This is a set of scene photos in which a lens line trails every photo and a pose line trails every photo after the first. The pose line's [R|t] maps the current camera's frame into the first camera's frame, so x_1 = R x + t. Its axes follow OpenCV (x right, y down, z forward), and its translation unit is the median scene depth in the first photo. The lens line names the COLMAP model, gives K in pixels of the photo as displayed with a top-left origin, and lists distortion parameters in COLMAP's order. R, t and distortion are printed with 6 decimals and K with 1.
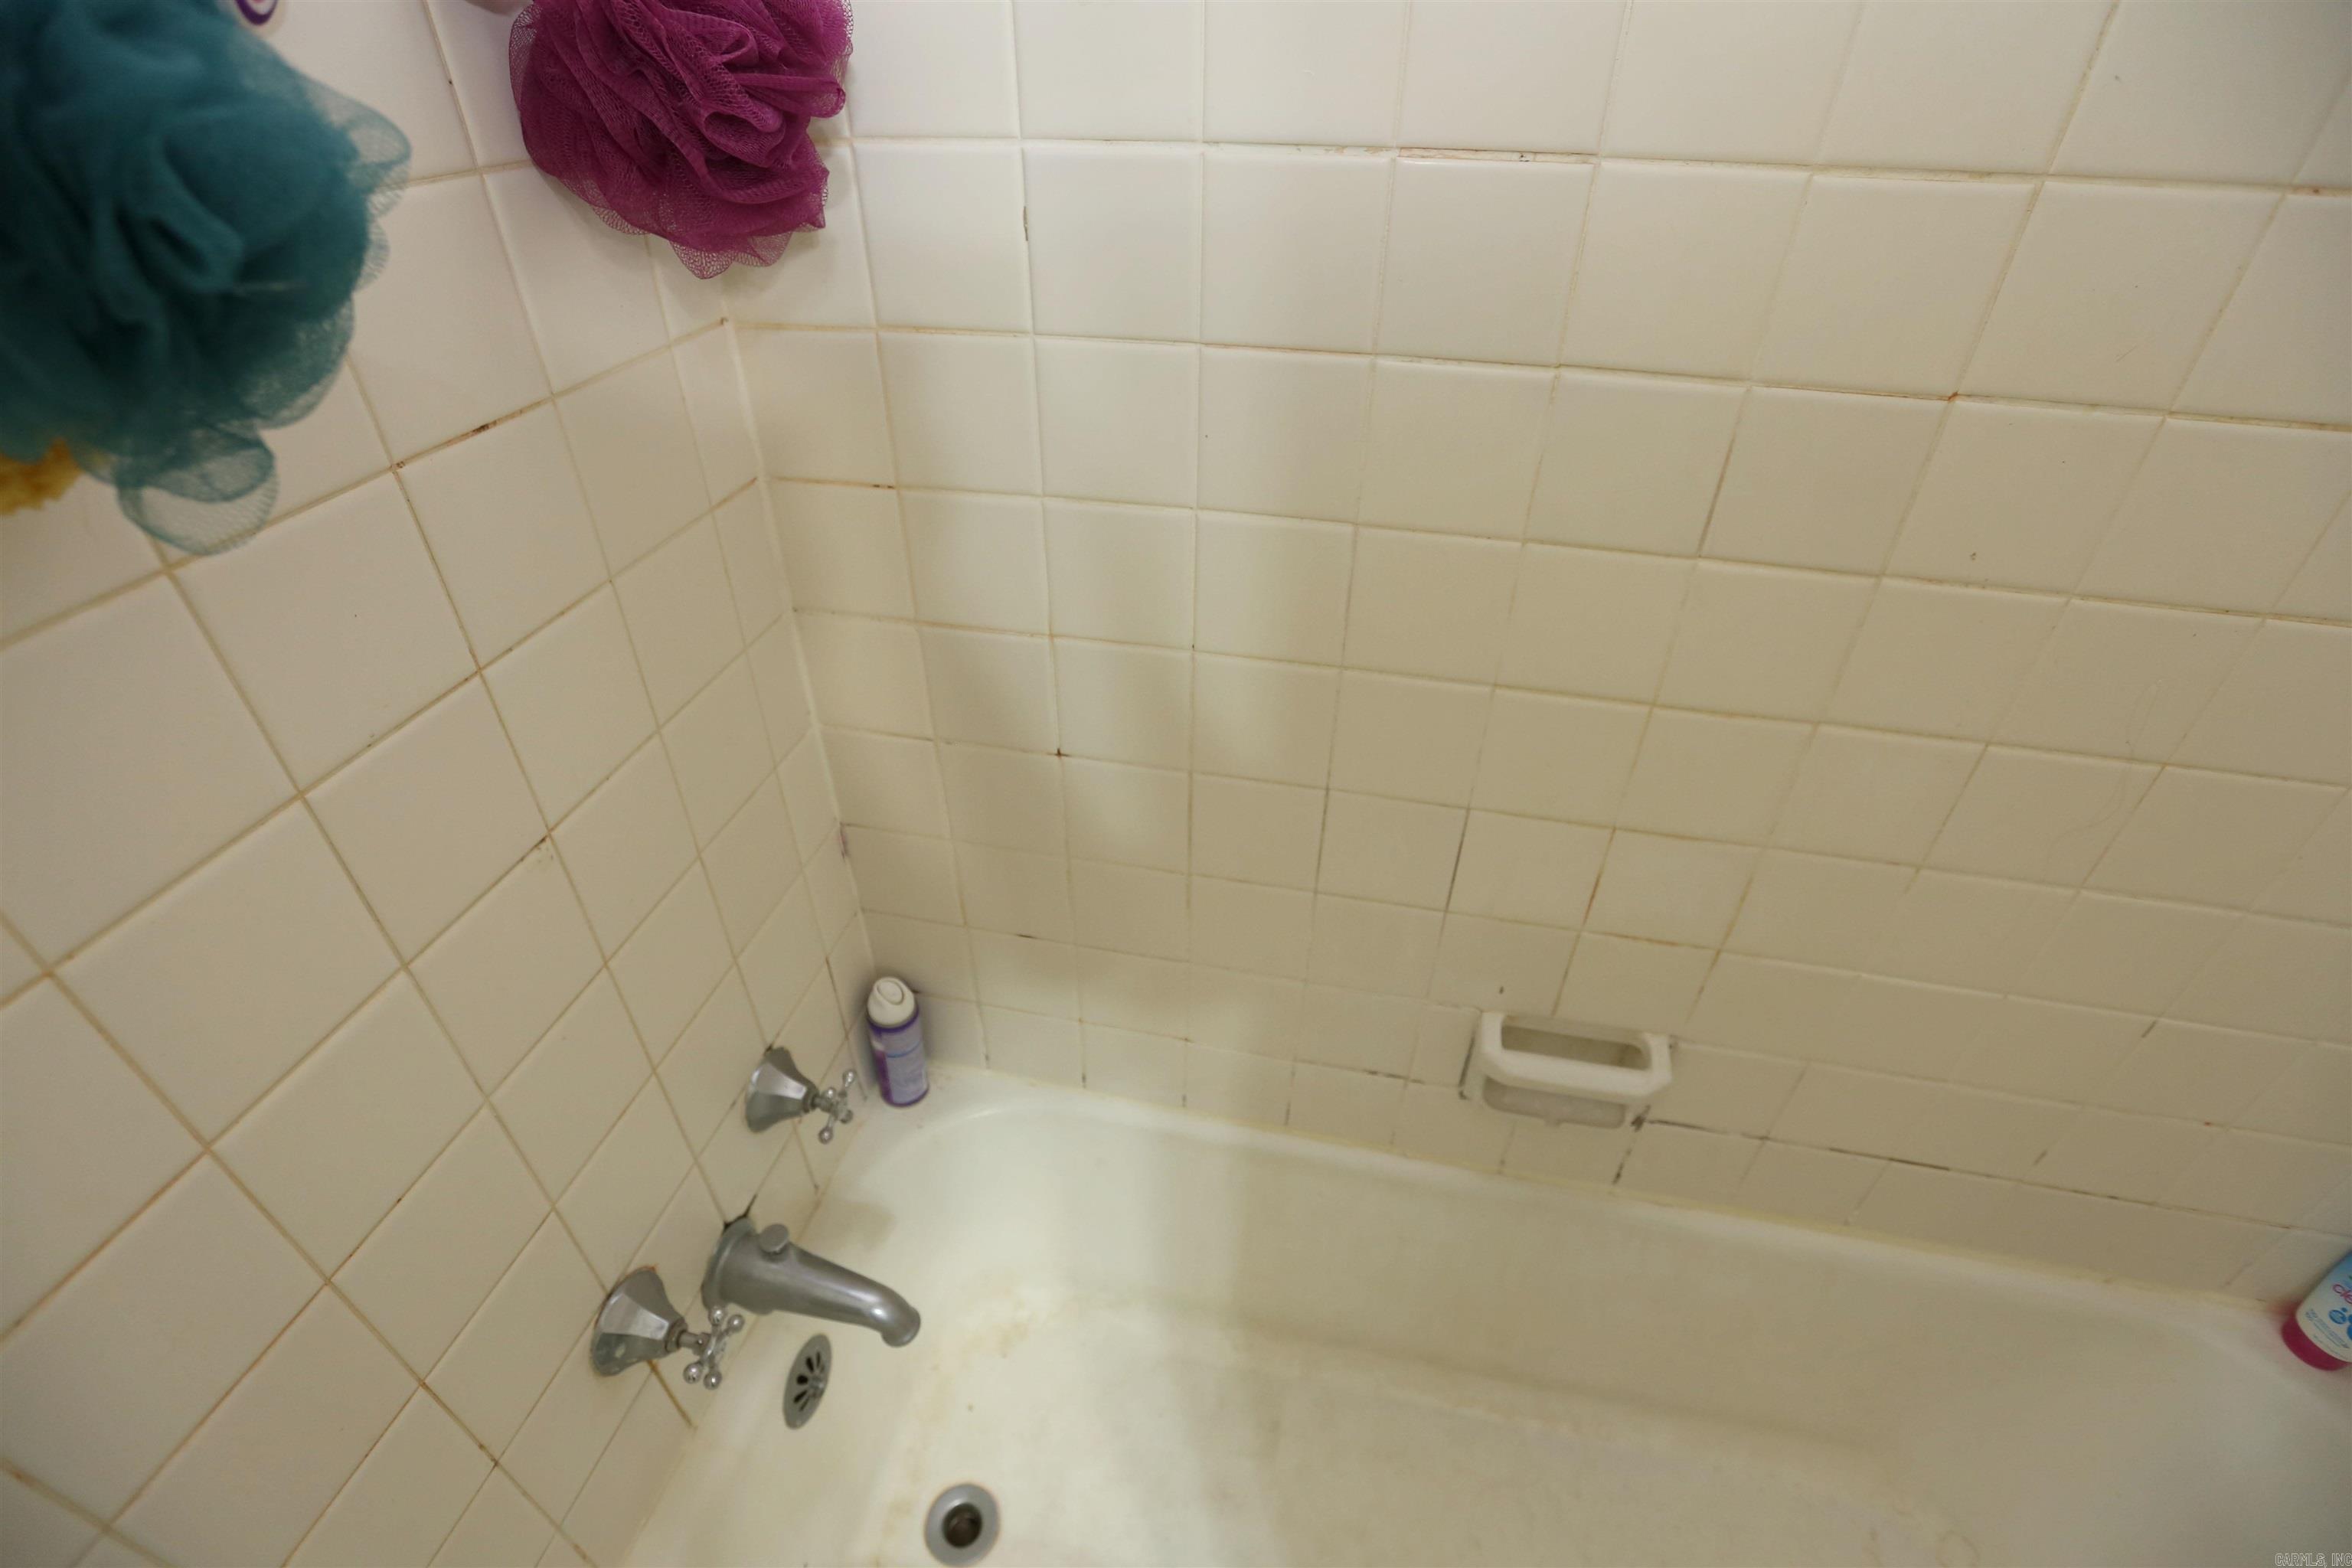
lens RADIAL K [[1074.6, 0, 1176.0], [0, 1074.6, 784.0], [0, 0, 1]] dist [-0.015949, 0.011729]
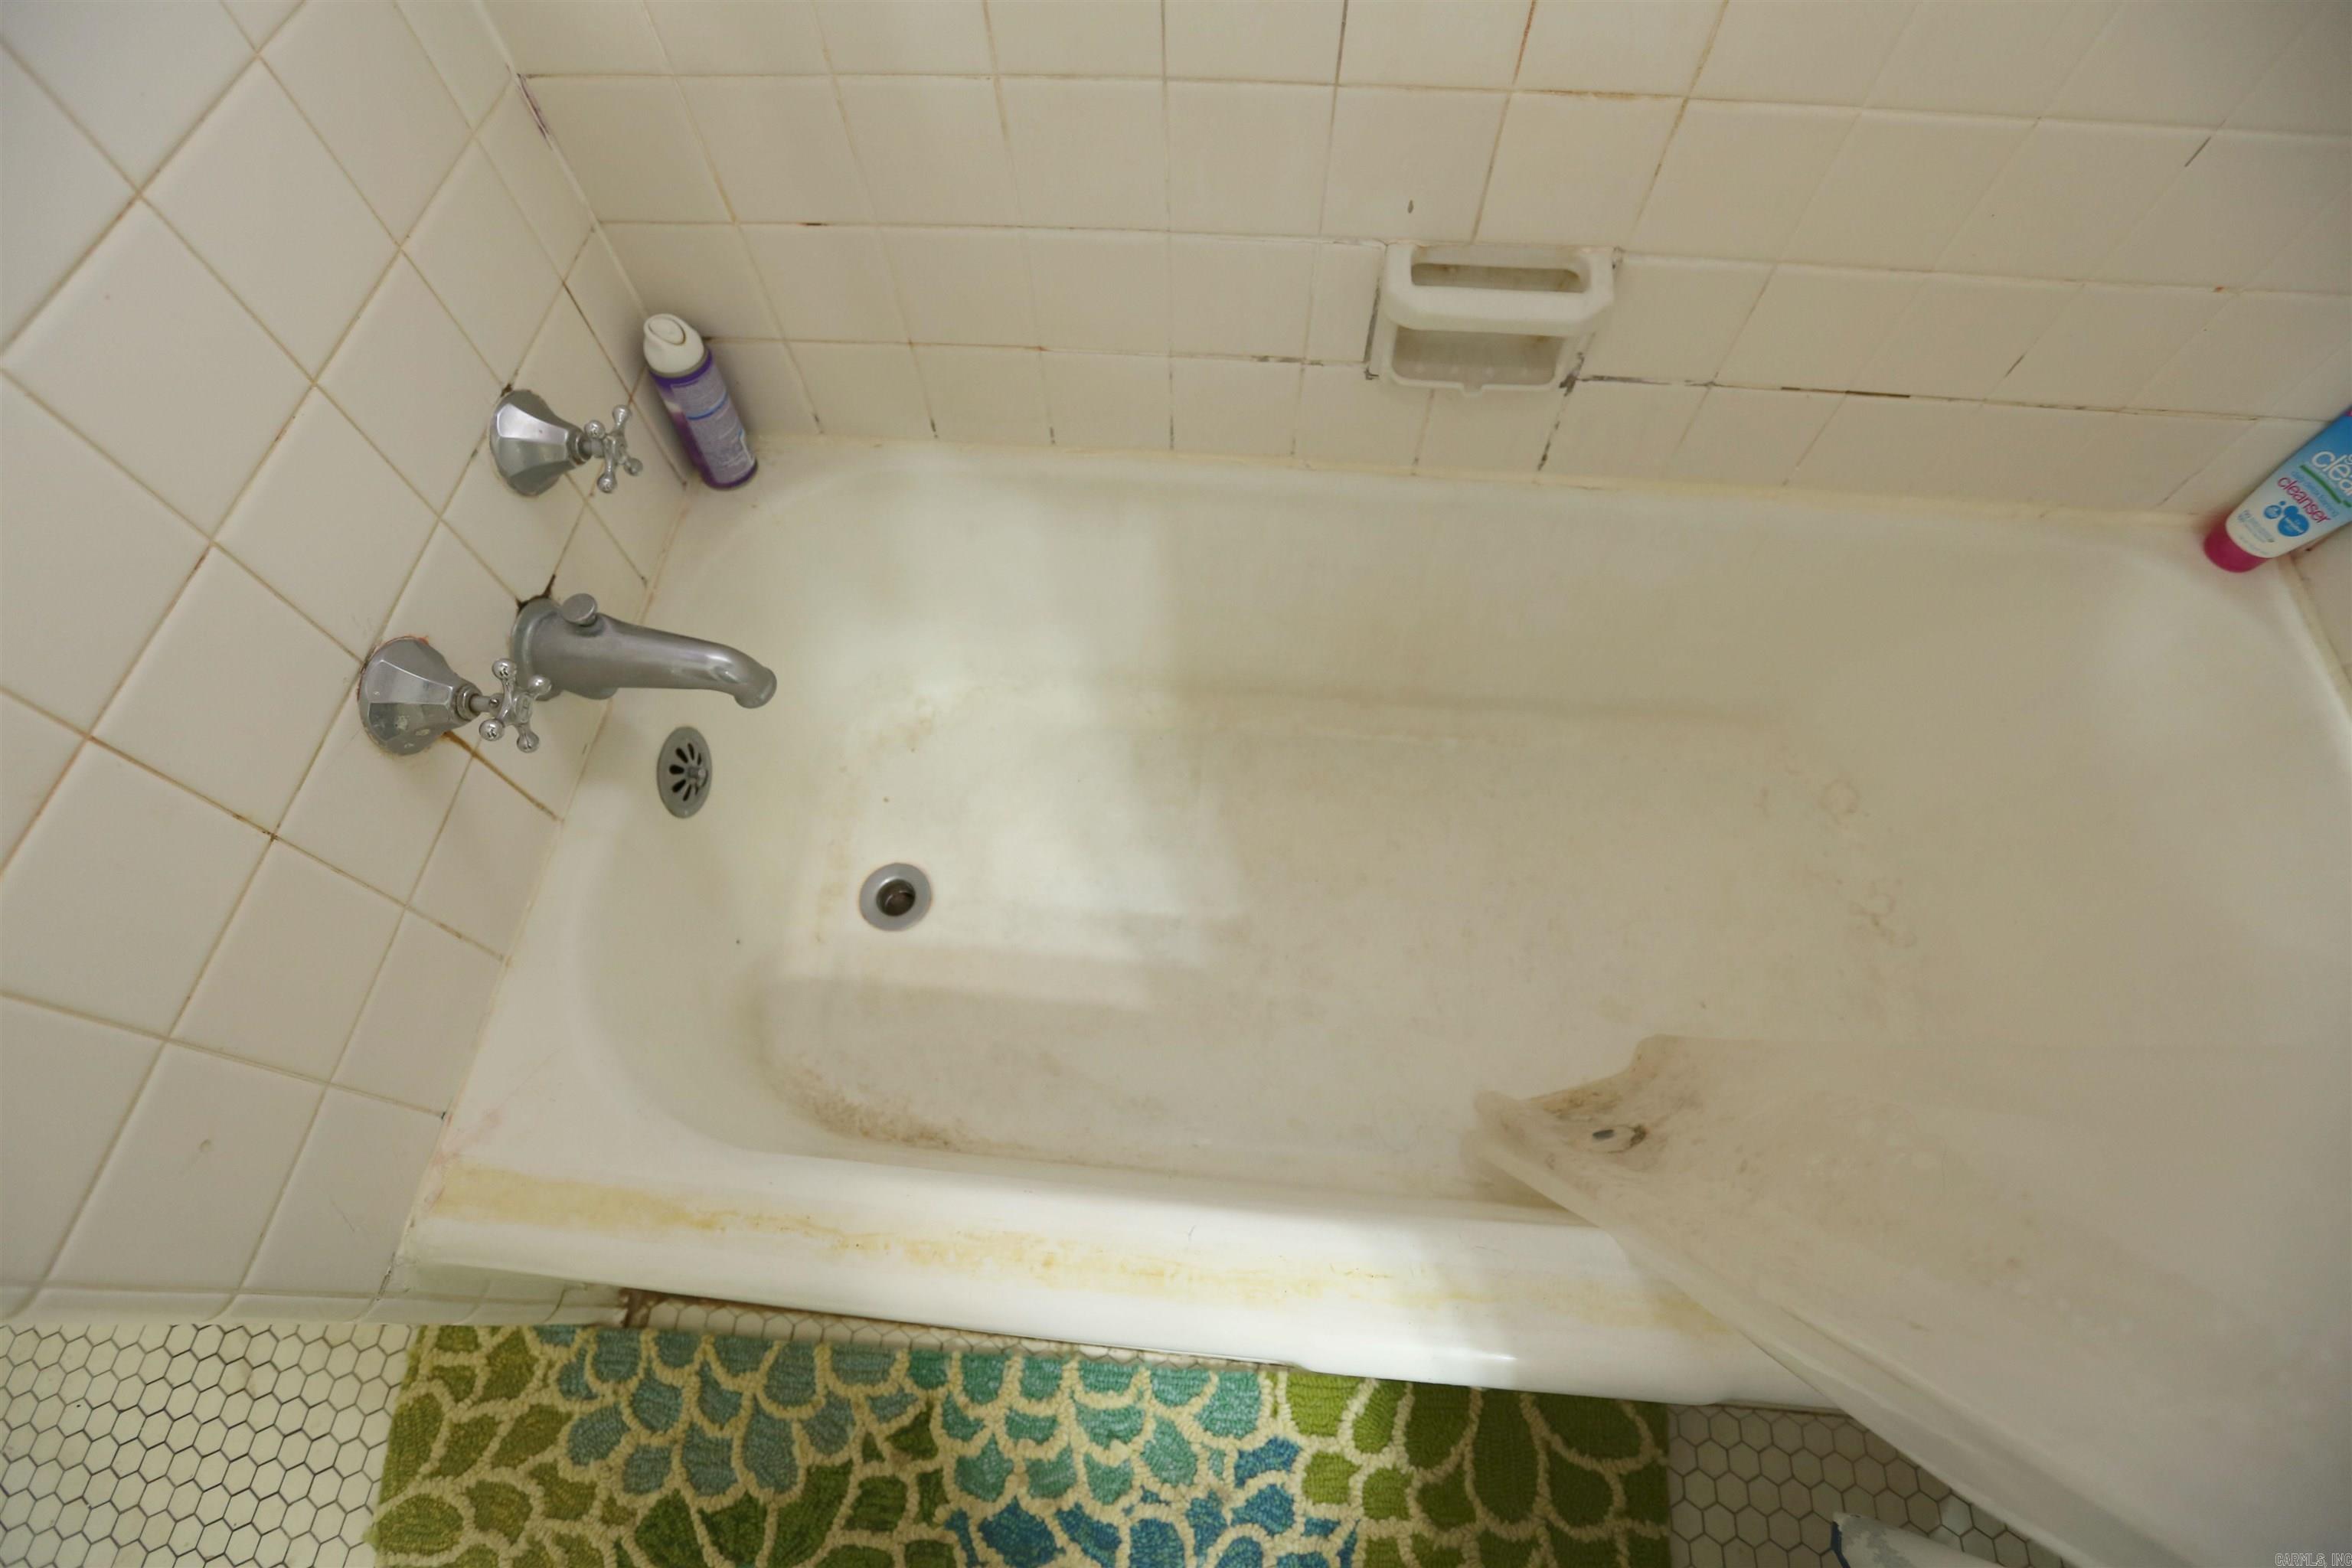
lens RADIAL K [[1041.9, 0, 1185.3], [0, 1041.9, 754.2], [0, 0, 1]] dist [-0.002109, 0.009932]
pose [[0.991612, -0.122583, 0.040968, 0.052109], [0.097081, 0.915669, 0.390033, 0.233353], [-0.085325, -0.382784, 0.919889, 0.135941]]
